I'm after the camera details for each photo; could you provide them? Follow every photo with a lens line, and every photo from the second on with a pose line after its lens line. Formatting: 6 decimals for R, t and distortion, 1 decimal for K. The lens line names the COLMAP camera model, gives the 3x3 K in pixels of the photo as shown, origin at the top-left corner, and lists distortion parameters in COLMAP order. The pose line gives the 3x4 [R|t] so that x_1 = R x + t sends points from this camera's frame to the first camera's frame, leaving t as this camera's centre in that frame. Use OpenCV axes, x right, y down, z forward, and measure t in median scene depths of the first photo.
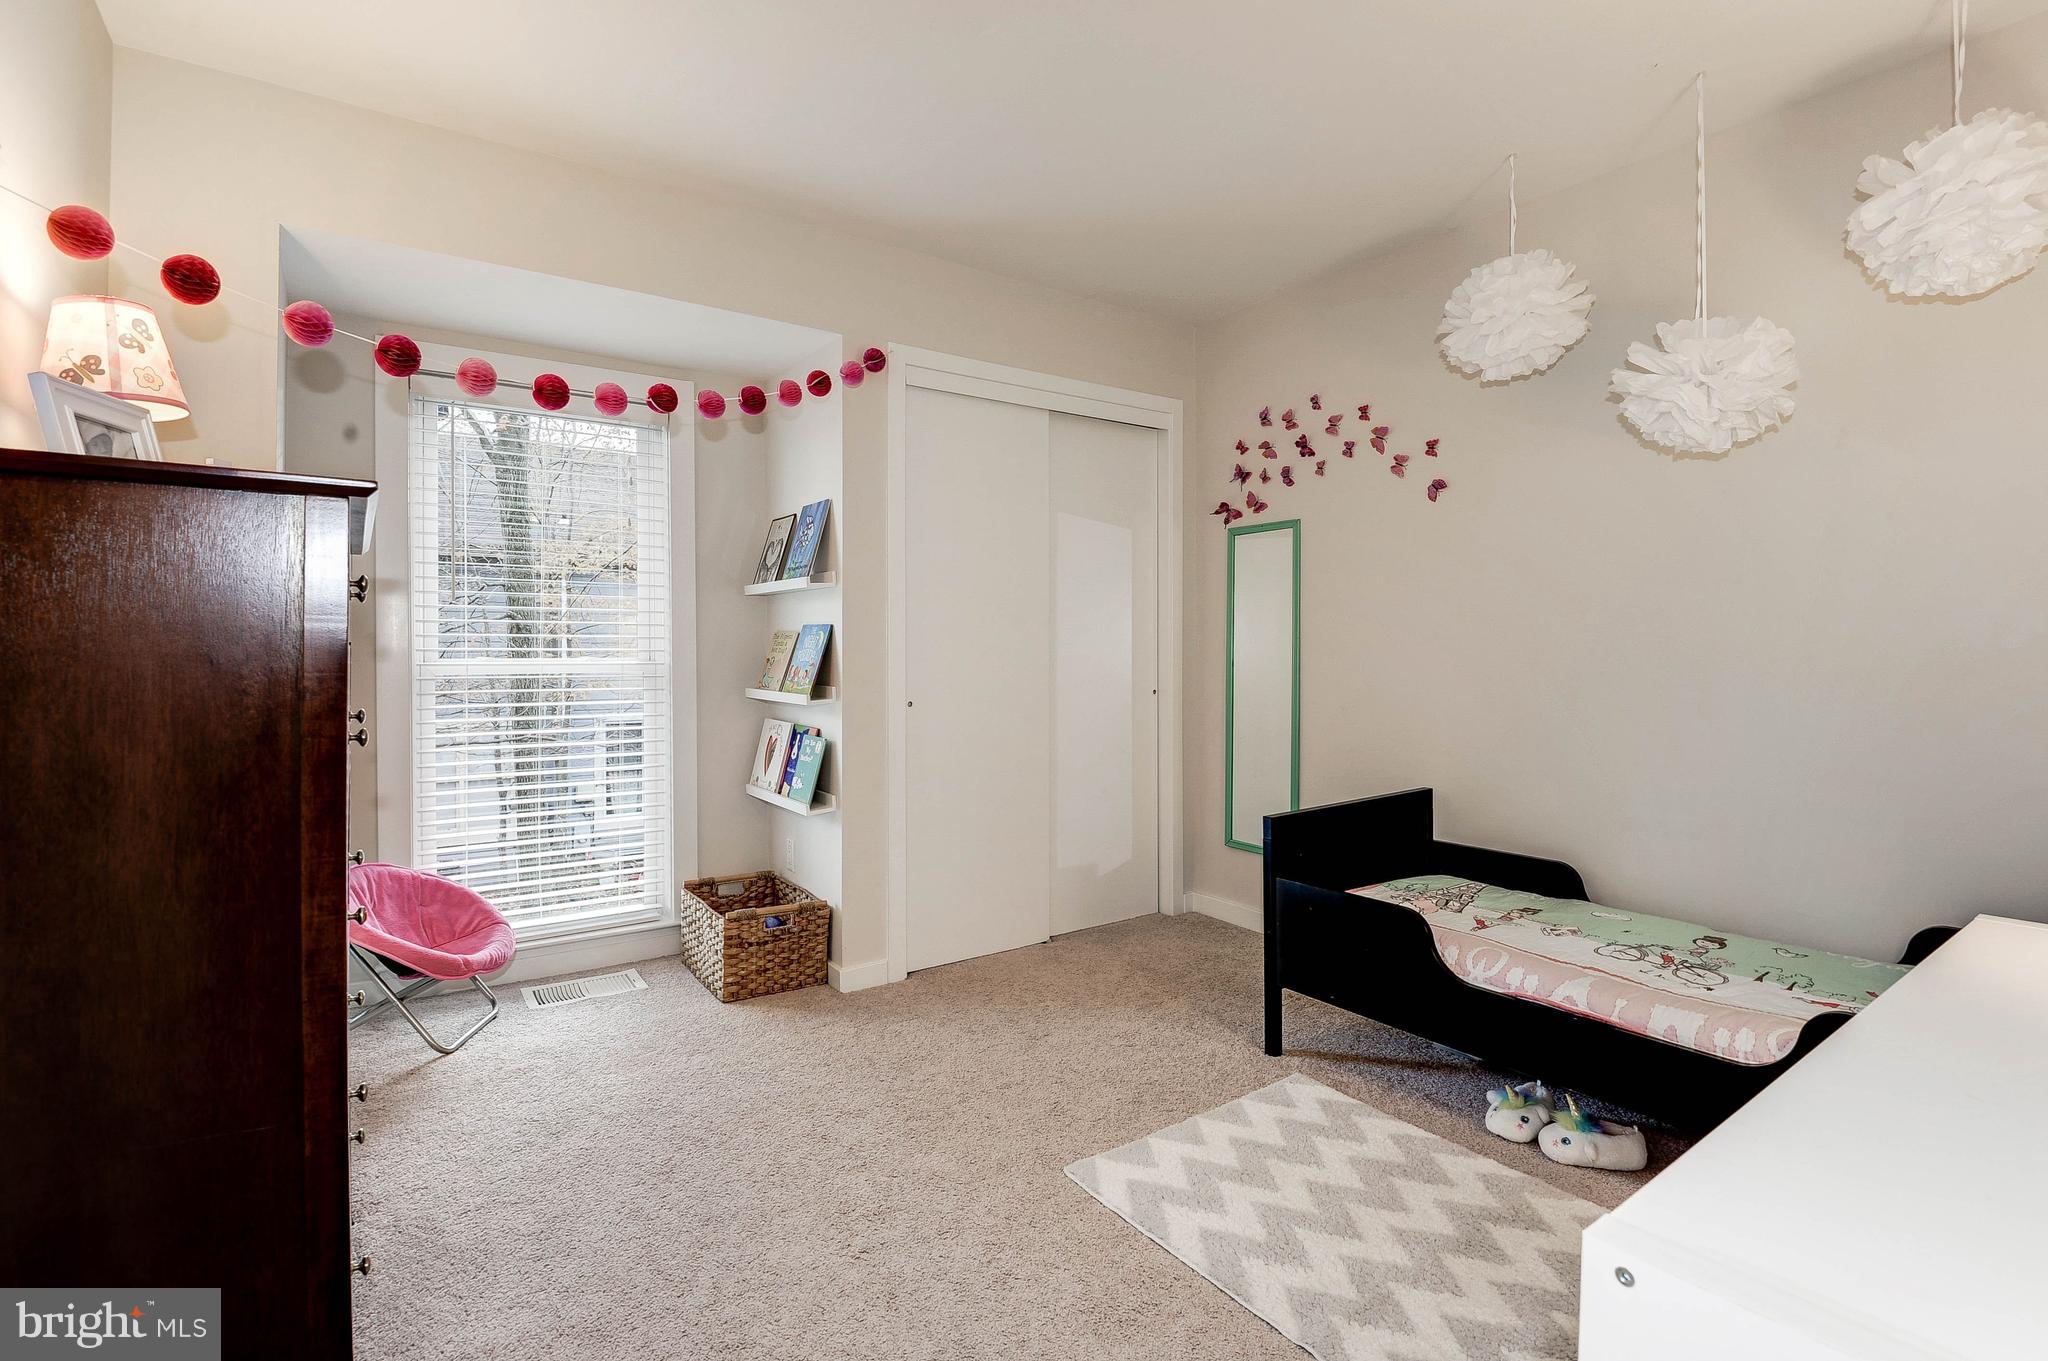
lens RADIAL K [[953.2, 0, 1024.5], [0, 953.2, 652.0], [0, 0, 1]] dist [0.013317, -0.024783]
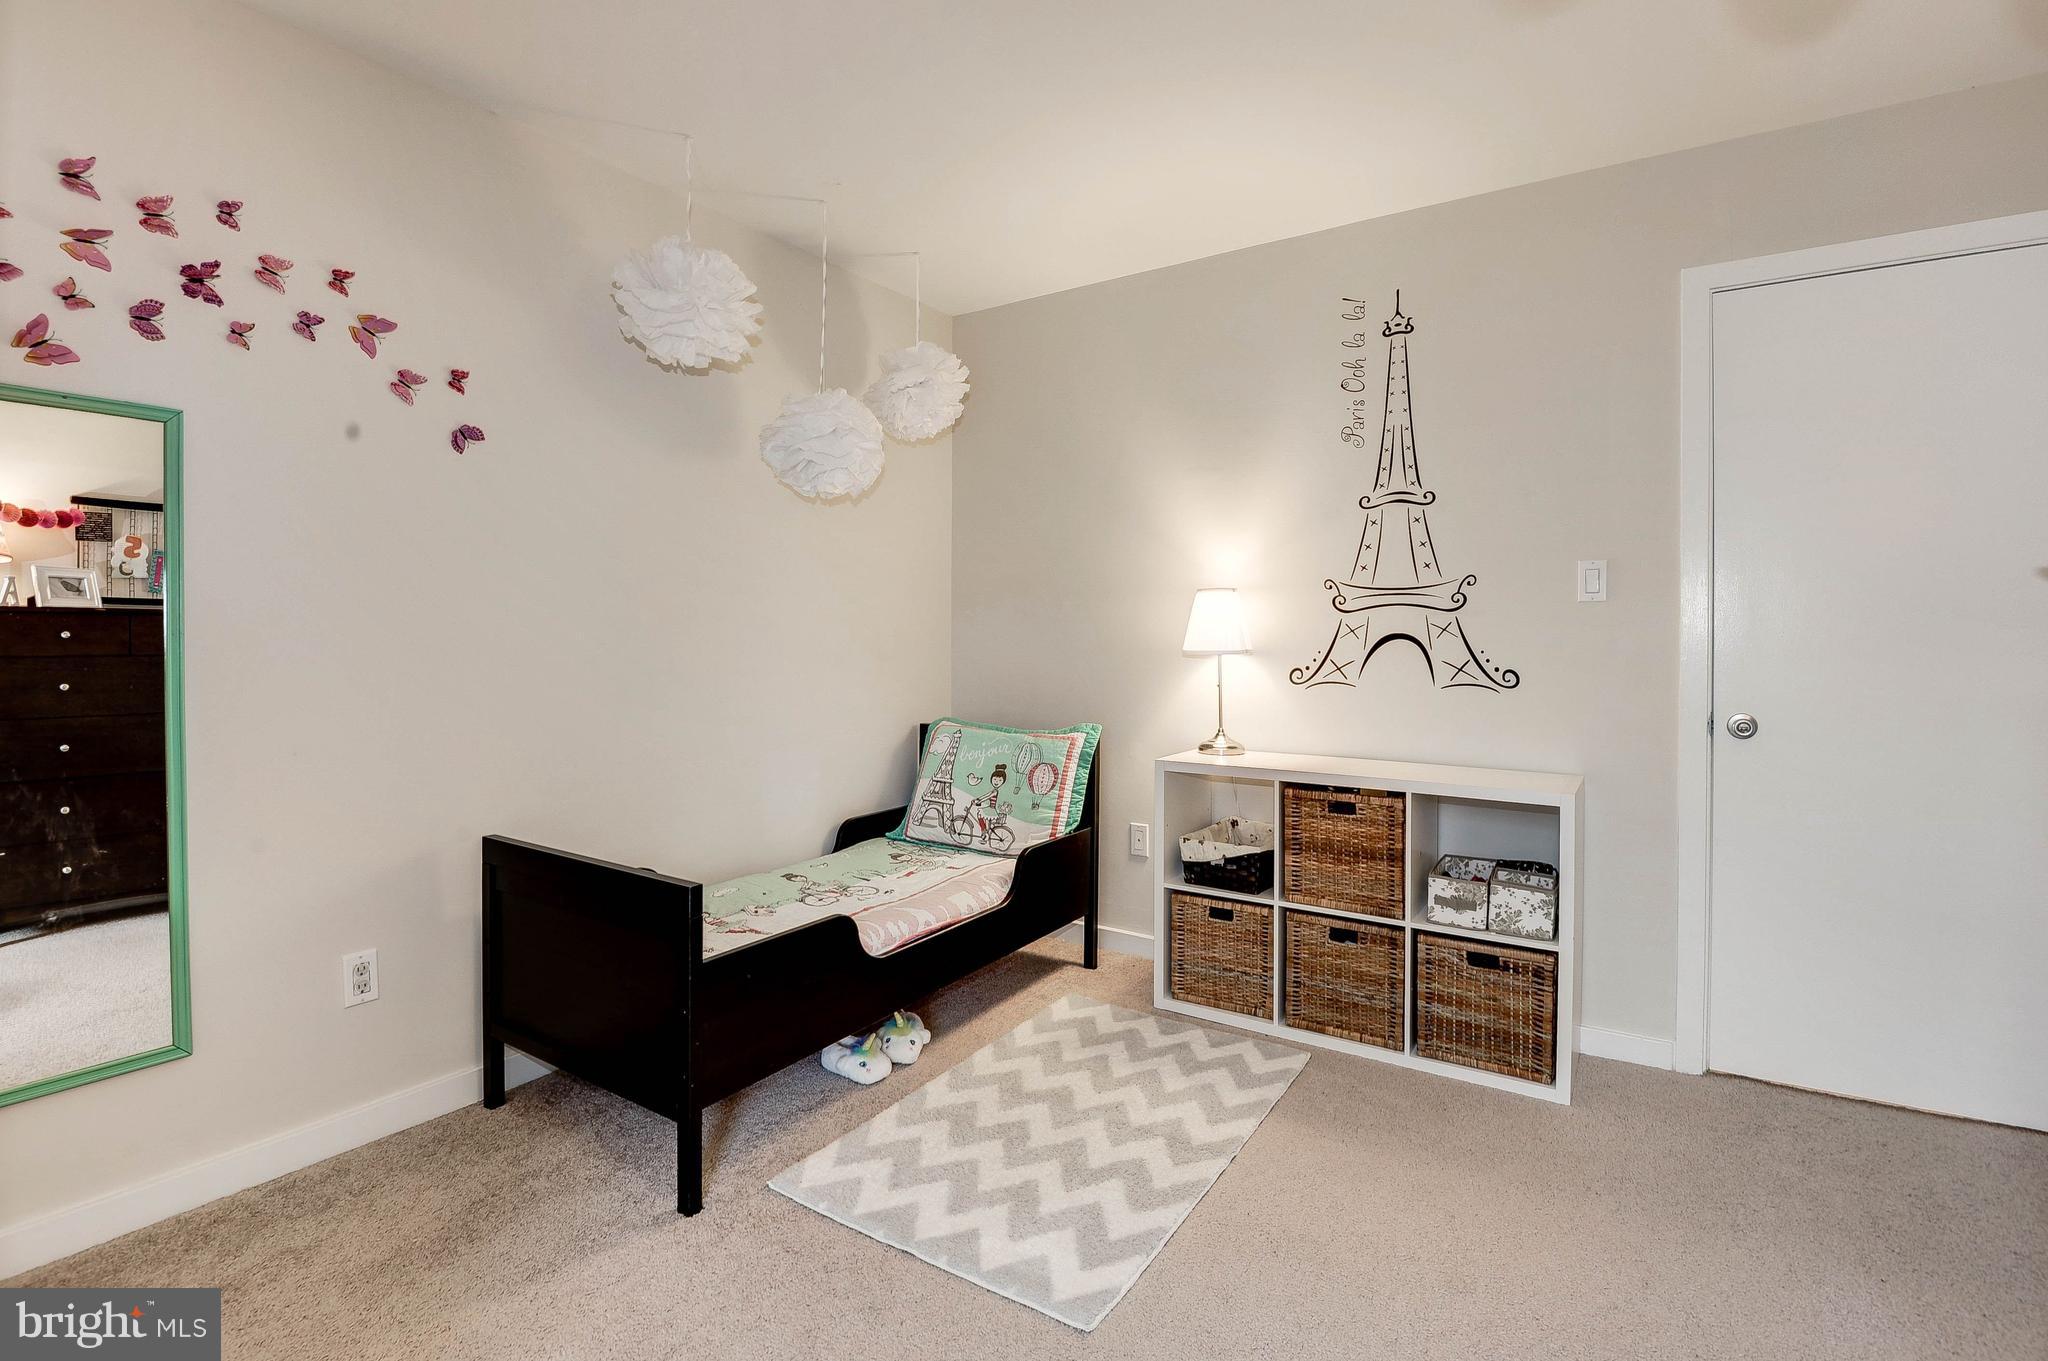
lens RADIAL K [[953.2, 0, 1024.5], [0, 953.2, 652.0], [0, 0, 1]] dist [0.013317, -0.024783]
pose [[-0.362181, -0.013202, 0.932014, -0.424850], [0.008675, 0.999809, 0.017533, -0.012112], [-0.932067, 0.014435, -0.361997, 0.862949]]
